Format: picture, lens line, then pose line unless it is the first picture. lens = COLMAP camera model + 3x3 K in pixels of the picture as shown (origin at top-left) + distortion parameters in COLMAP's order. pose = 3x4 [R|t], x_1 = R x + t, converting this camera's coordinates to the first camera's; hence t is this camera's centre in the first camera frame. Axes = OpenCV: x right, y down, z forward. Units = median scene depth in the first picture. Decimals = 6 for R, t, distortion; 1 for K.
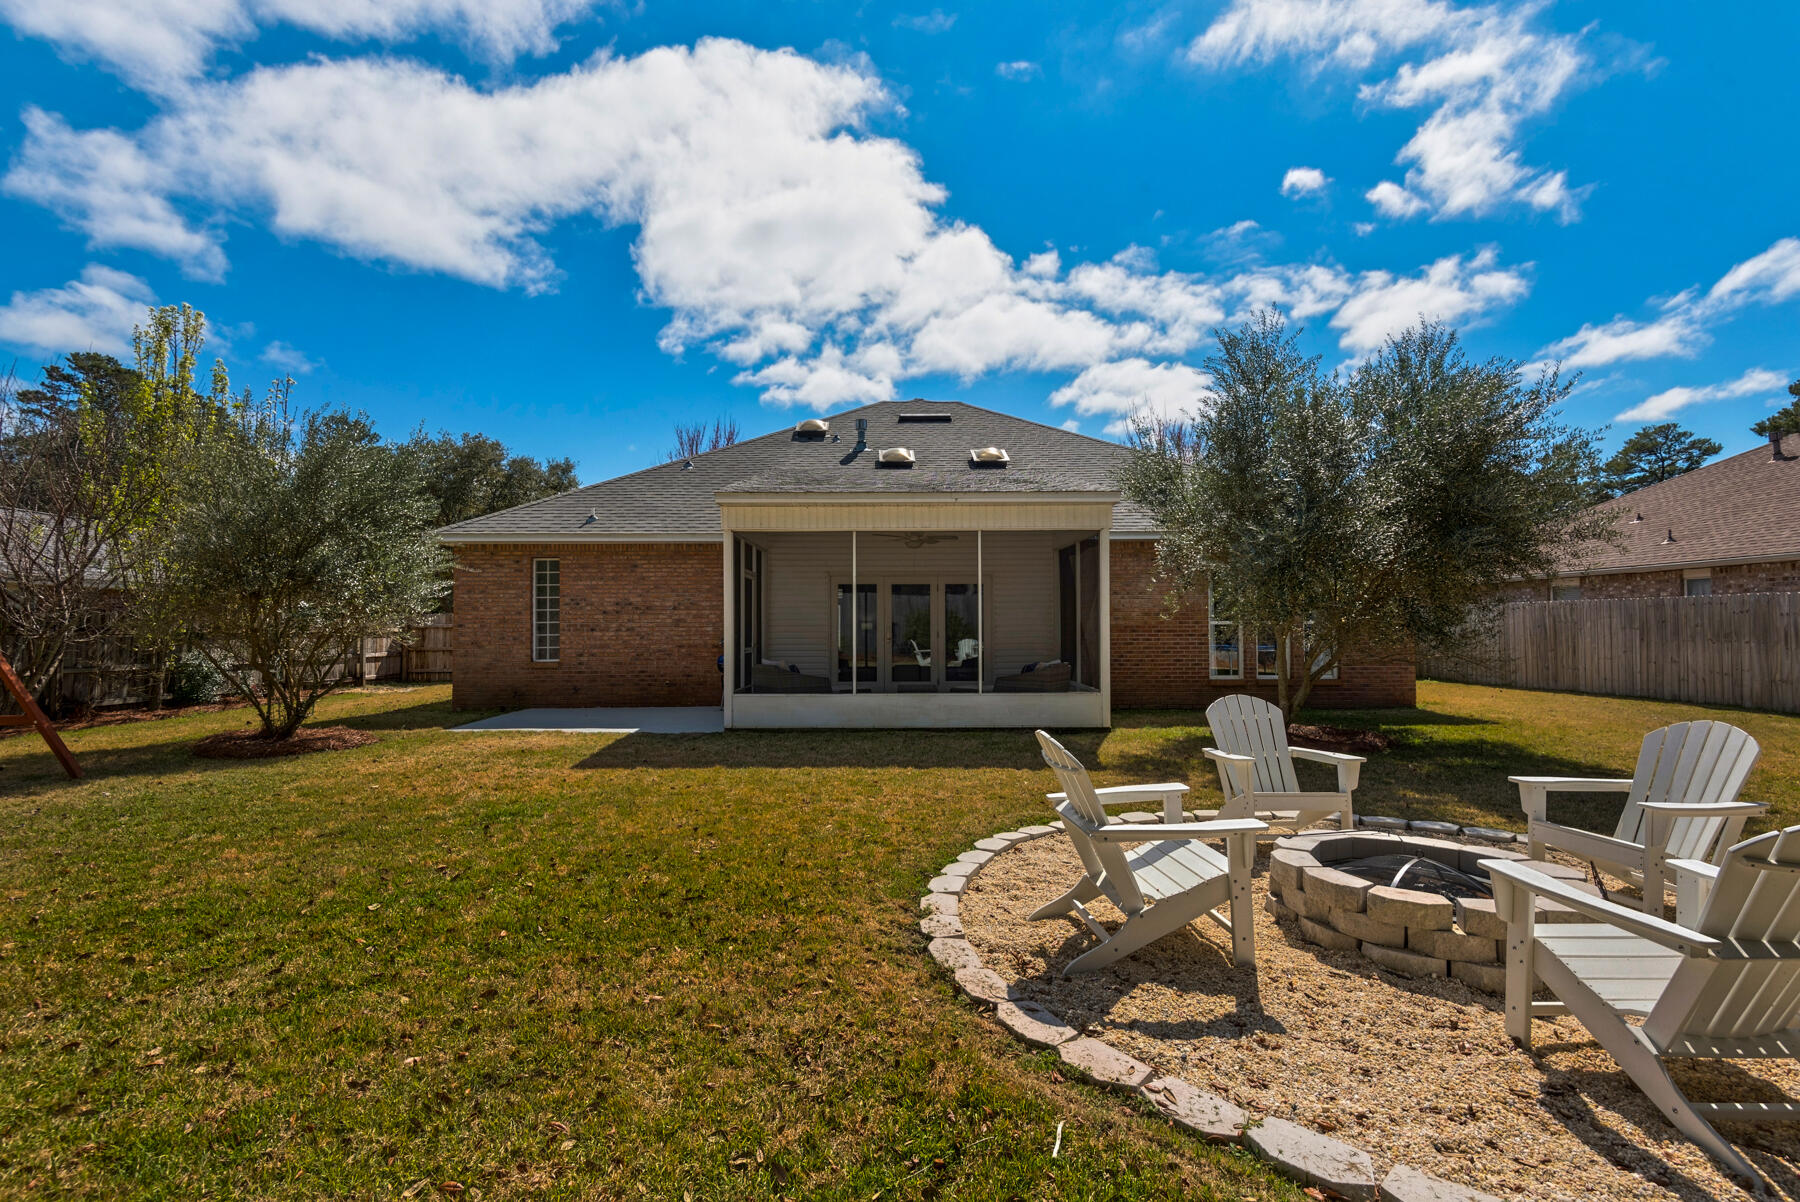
lens RADIAL K [[809.8, 0, 897.1], [0, 809.8, 604.6], [0, 0, 1]] dist [0.023384, -0.010748]
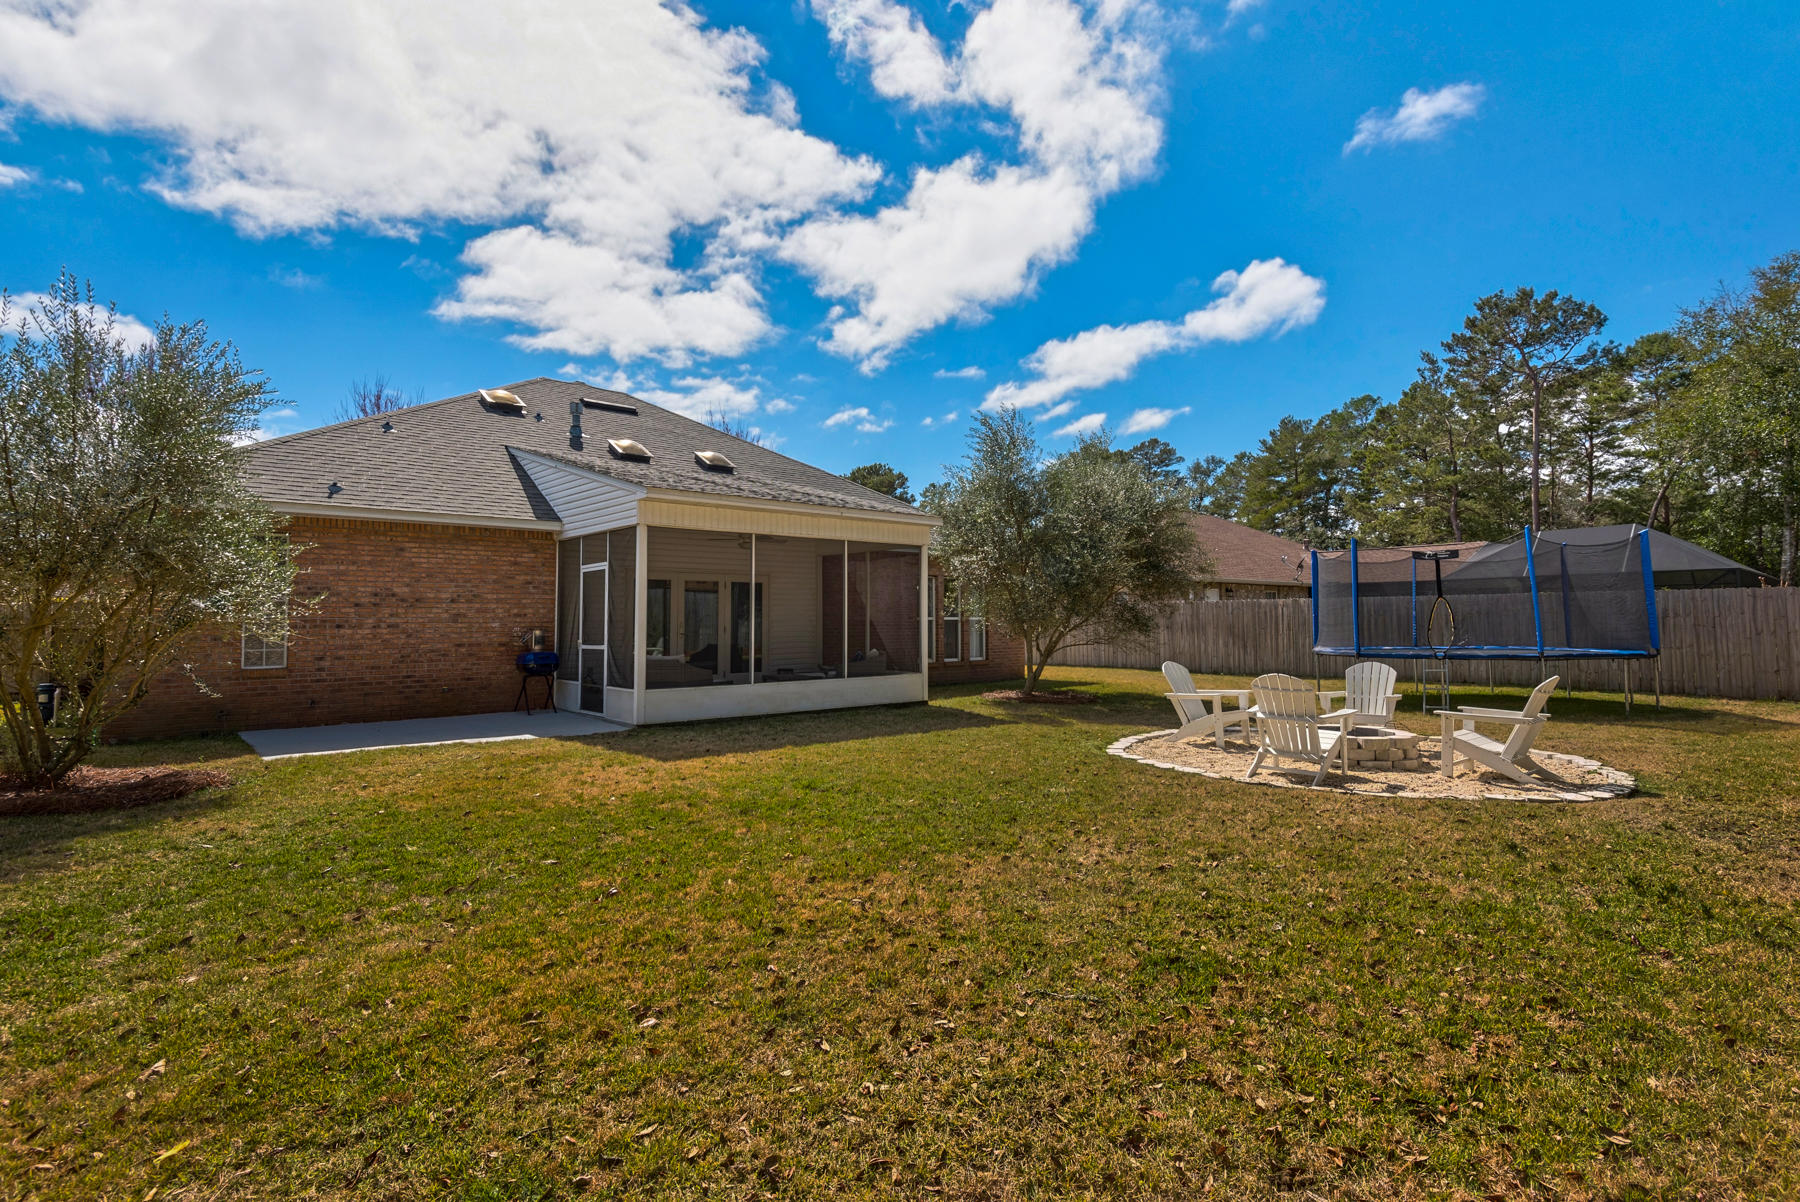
lens RADIAL K [[847.5, 0, 899.0], [0, 847.5, 597.4], [0, 0, 1]] dist [0.003928, 0.000141]
pose [[0.764769, 0.017862, 0.644056, -0.491905], [-0.016524, 0.999831, -0.008107, 0.000036], [-0.644092, -0.004443, 0.764935, 0.007404]]
